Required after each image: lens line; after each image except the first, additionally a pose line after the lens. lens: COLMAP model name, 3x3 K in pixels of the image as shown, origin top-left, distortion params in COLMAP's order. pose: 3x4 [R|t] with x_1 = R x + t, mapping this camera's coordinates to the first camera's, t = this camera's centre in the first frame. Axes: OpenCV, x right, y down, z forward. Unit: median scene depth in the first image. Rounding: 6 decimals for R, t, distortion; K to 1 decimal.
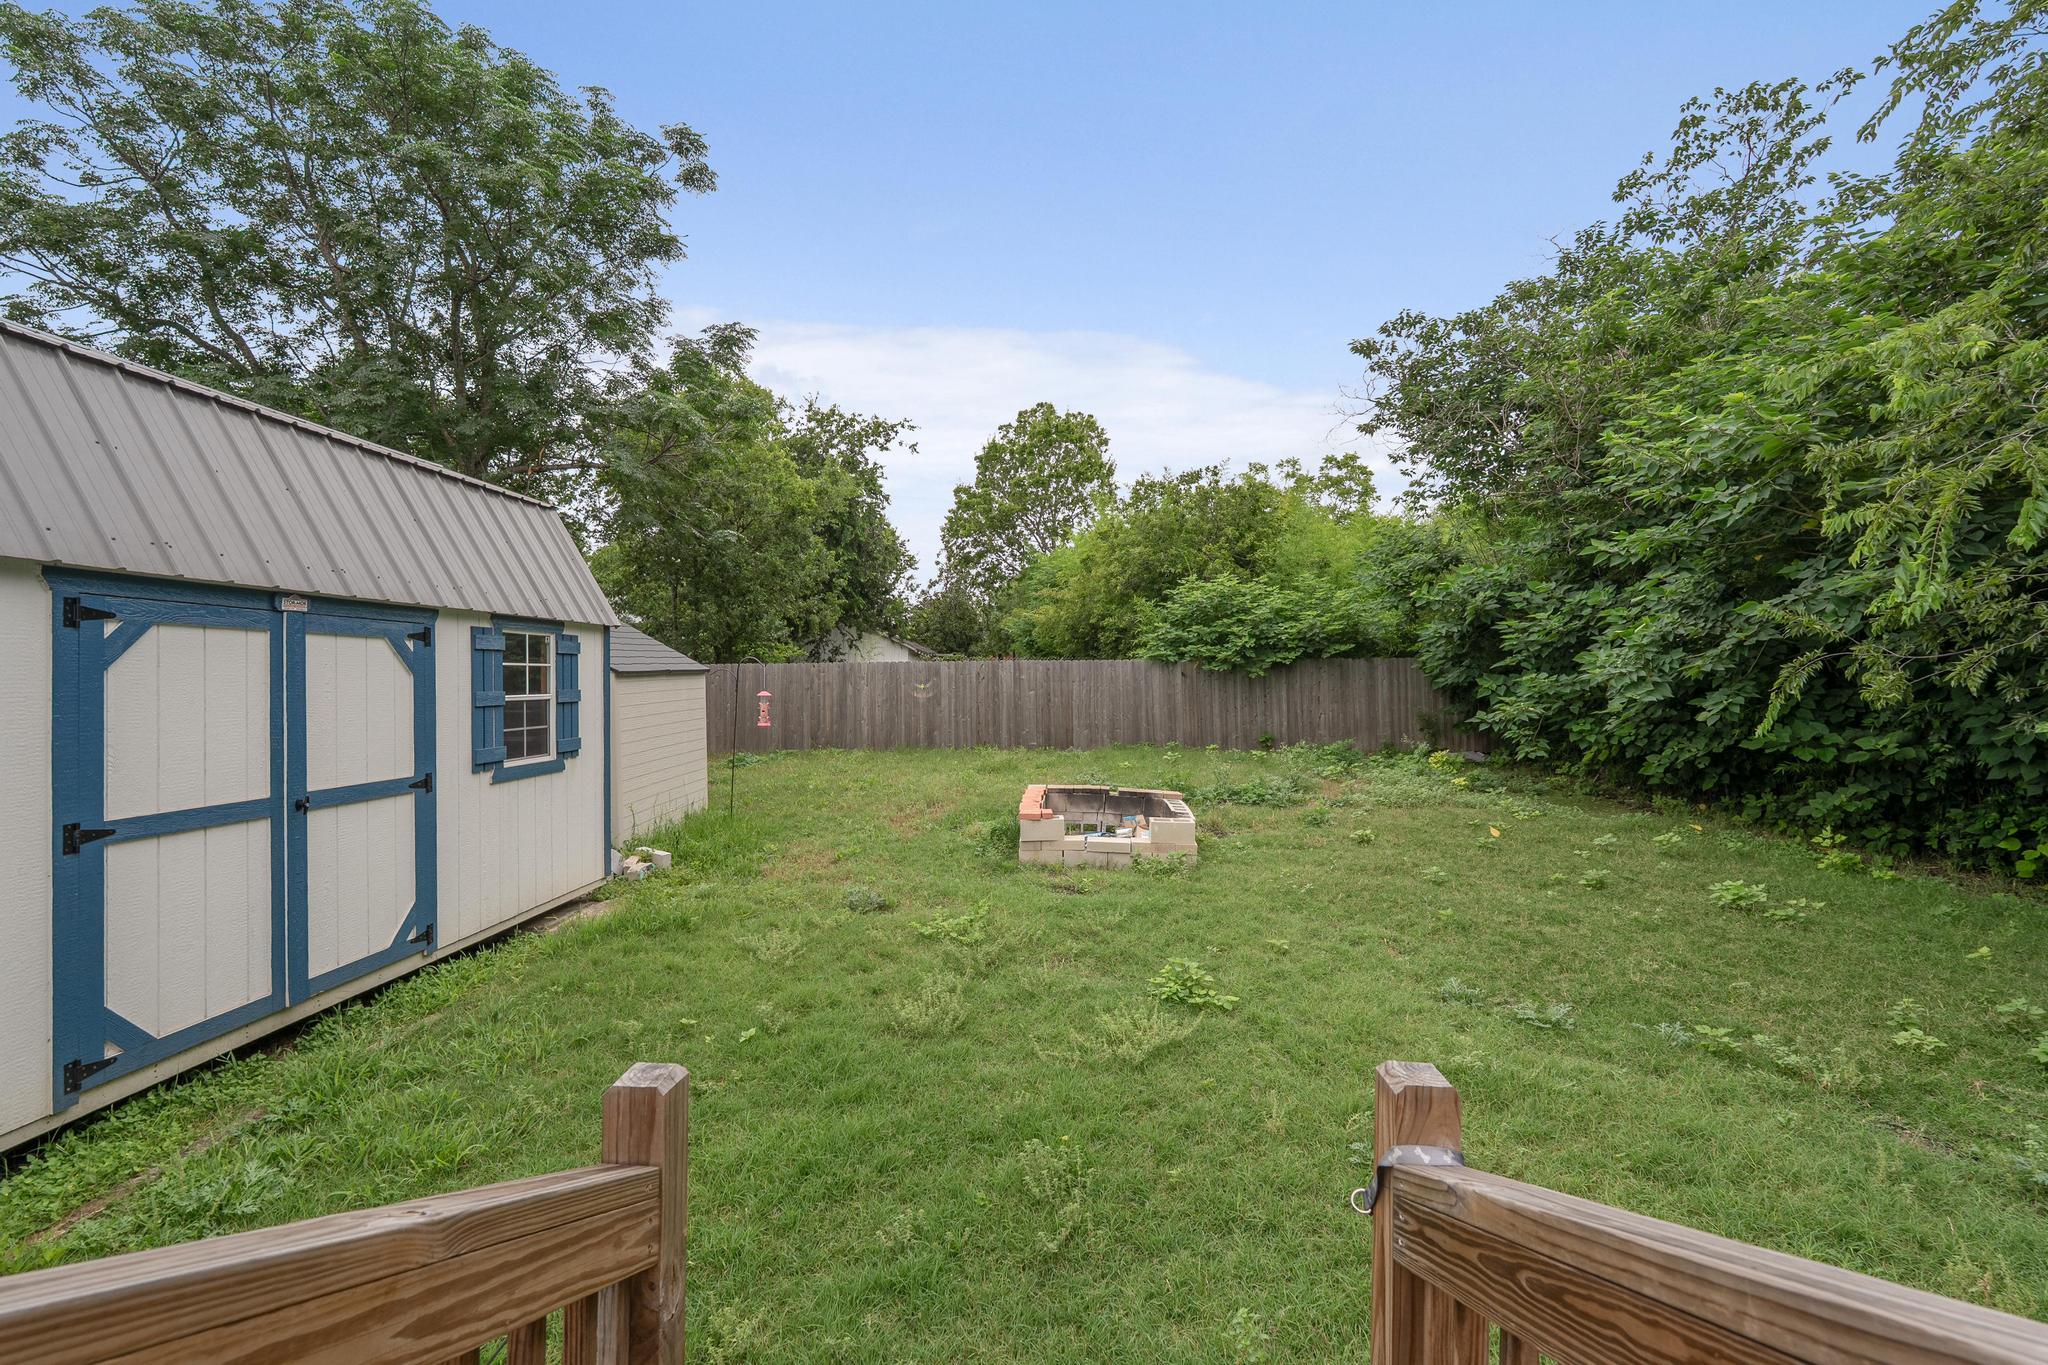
lens RADIAL K [[905.7, 0, 1022.7], [0, 905.7, 675.3], [0, 0, 1]] dist [-0.000173, 0.000846]
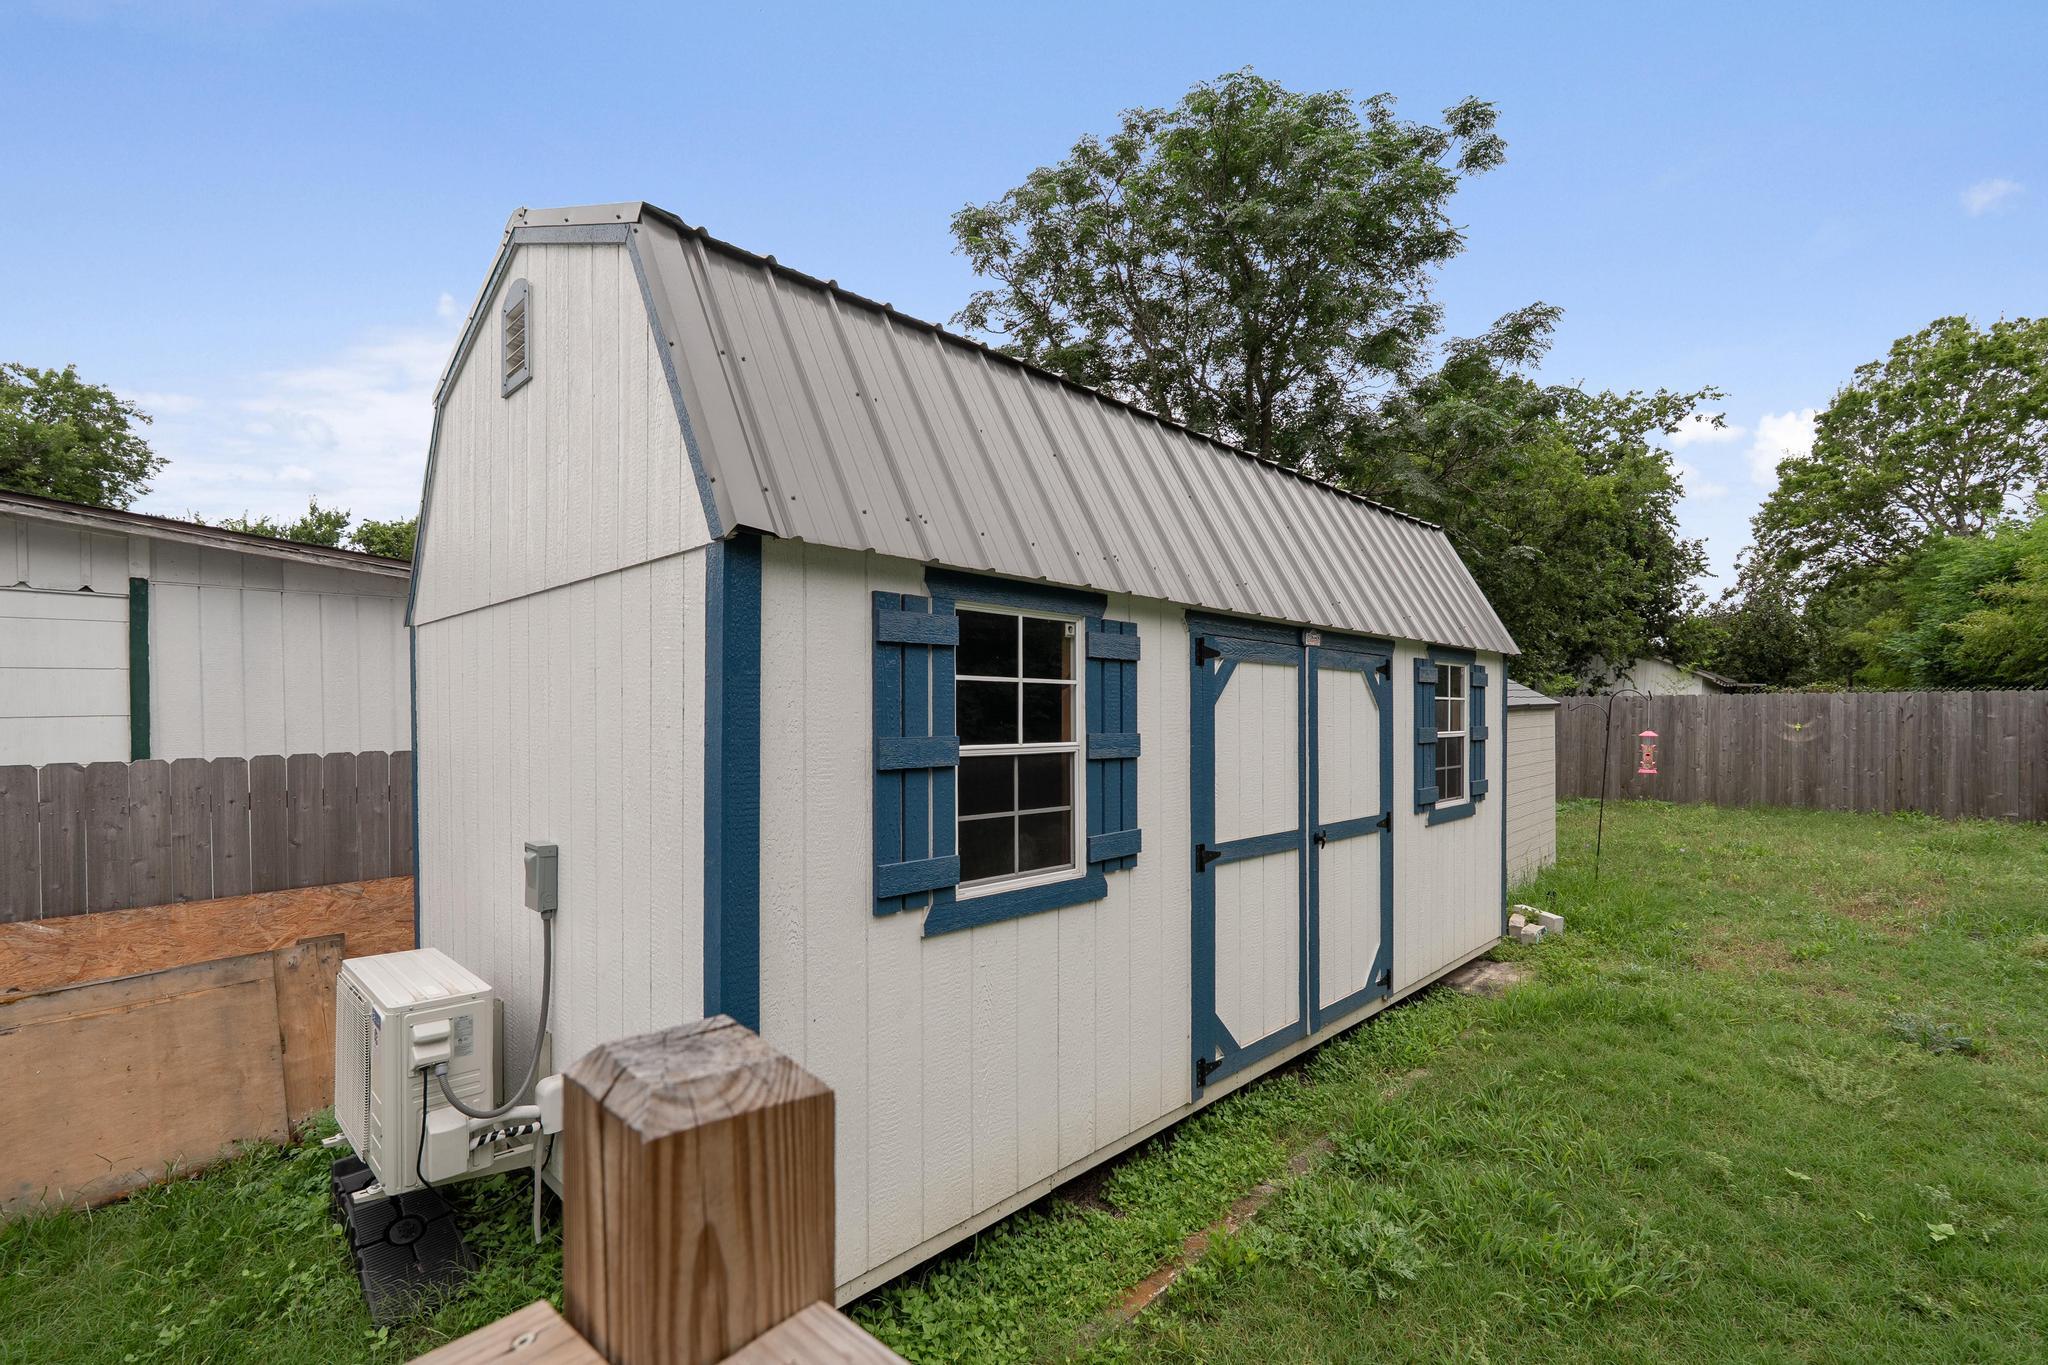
lens RADIAL K [[915.3, 0, 1024.0], [0, 915.3, 738.0], [0, 0, 1]] dist [0.001296, 0.000704]
pose [[0.759191, 0.025352, -0.650374, -0.108932], [-0.005035, 0.999440, 0.033082, -0.000107], [0.650849, -0.021841, 0.758893, 0.004838]]
